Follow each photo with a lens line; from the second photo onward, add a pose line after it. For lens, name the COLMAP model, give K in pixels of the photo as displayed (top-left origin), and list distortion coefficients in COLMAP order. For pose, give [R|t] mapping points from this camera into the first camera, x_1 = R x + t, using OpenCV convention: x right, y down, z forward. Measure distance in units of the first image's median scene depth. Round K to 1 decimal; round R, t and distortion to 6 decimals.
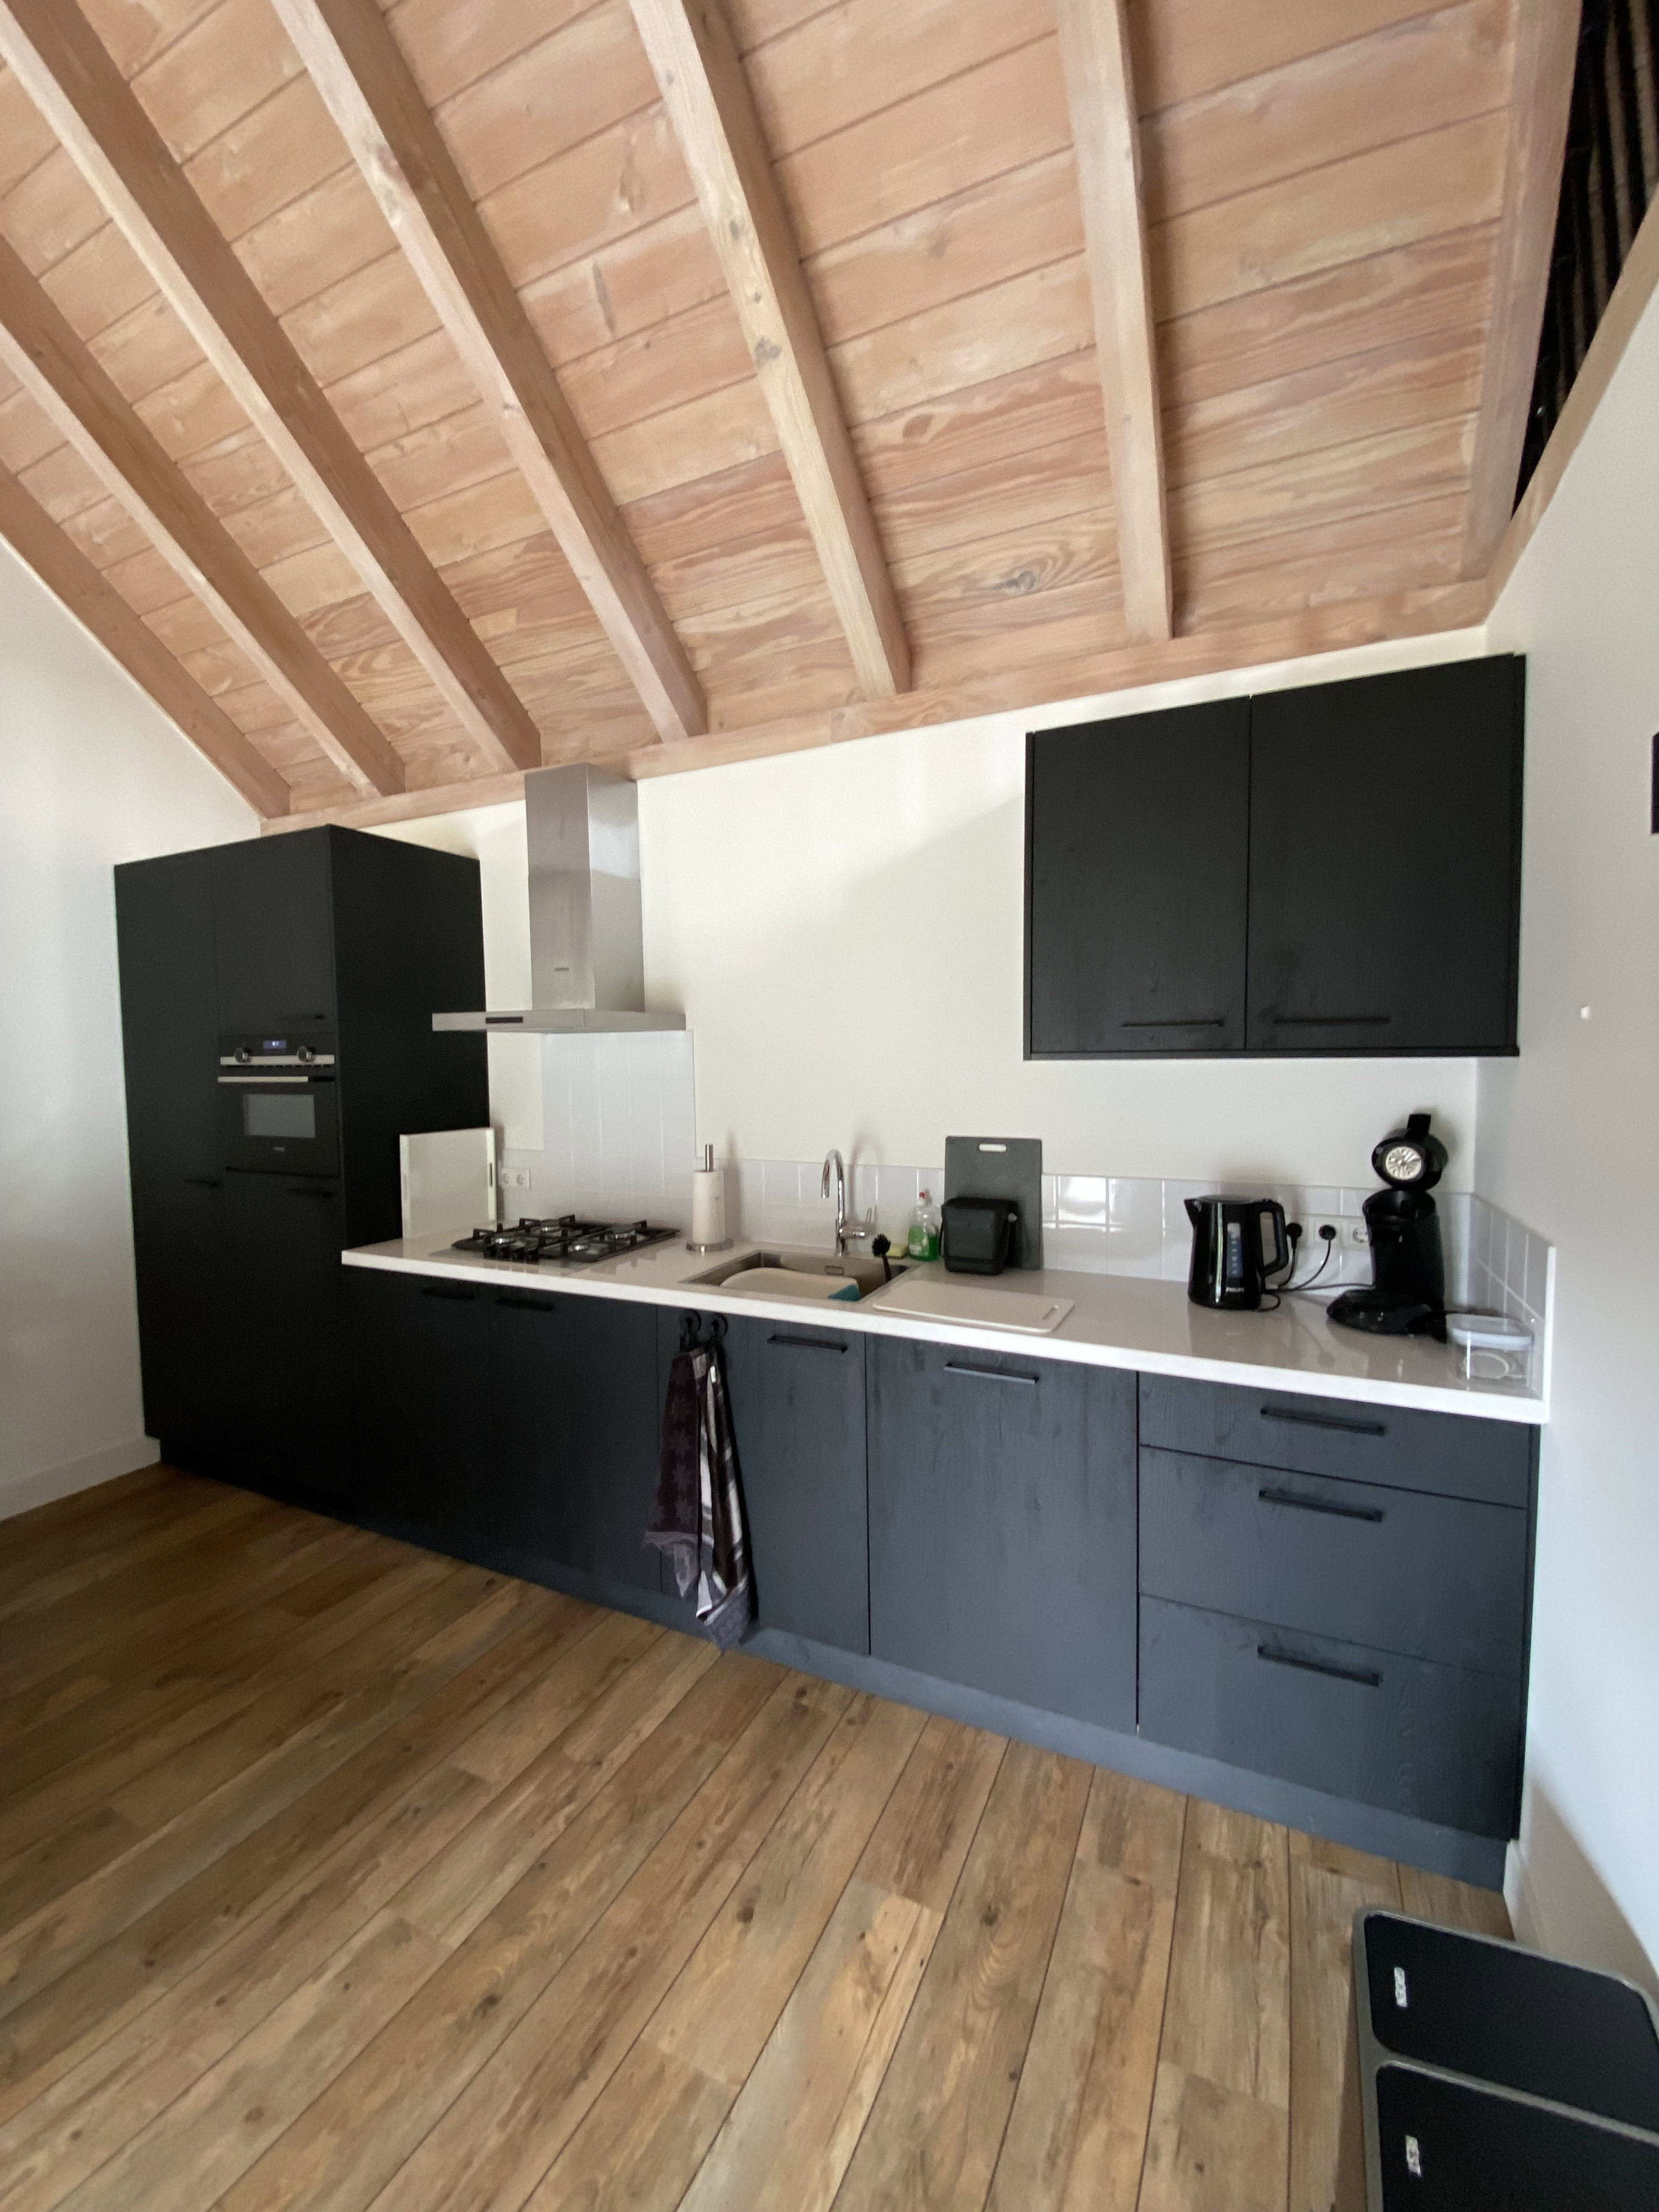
lens RADIAL K [[896.8, 0, 835.2], [0, 896.8, 1111.0], [0, 0, 1]] dist [0.001046, 0.000240]
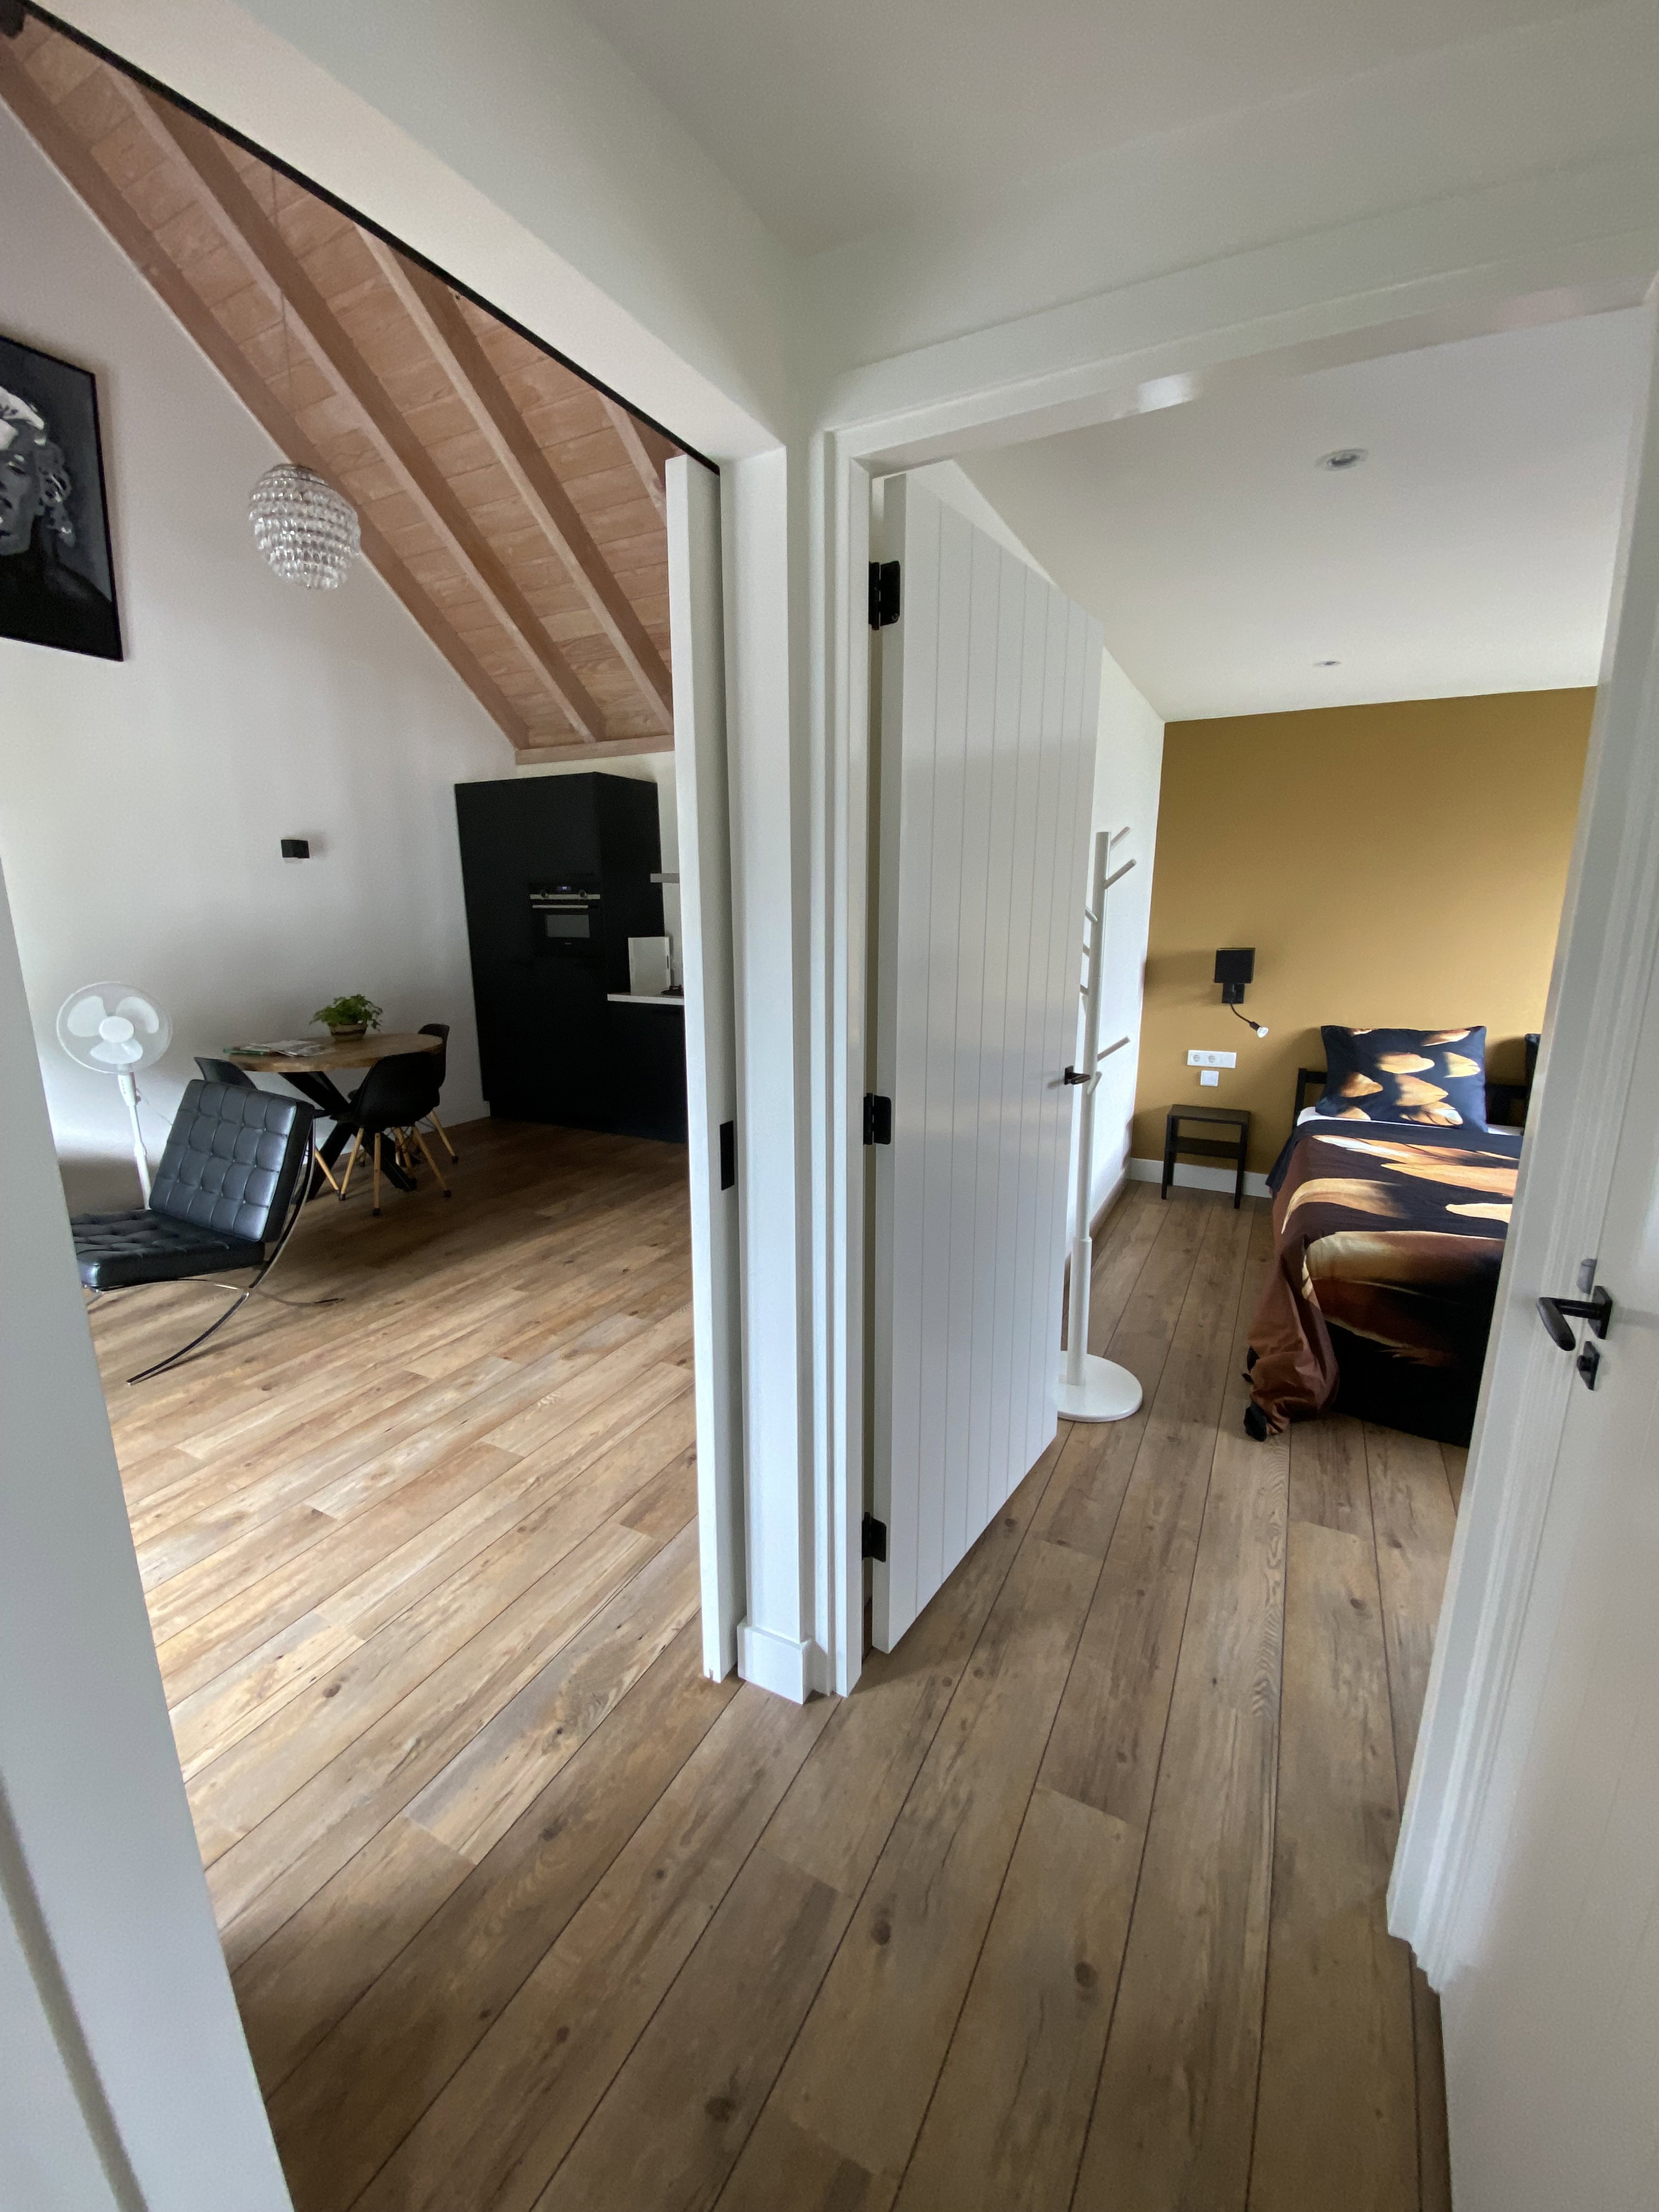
lens RADIAL K [[896.8, 0, 820.9], [0, 896.8, 1103.8], [0, 0, 1]] dist [0.001046, 0.000240]
pose [[0.998625, 0.024537, -0.046333, 0.030224], [-0.016577, 0.986160, 0.164966, 0.053727], [0.049740, -0.163971, 0.985210, -0.926136]]
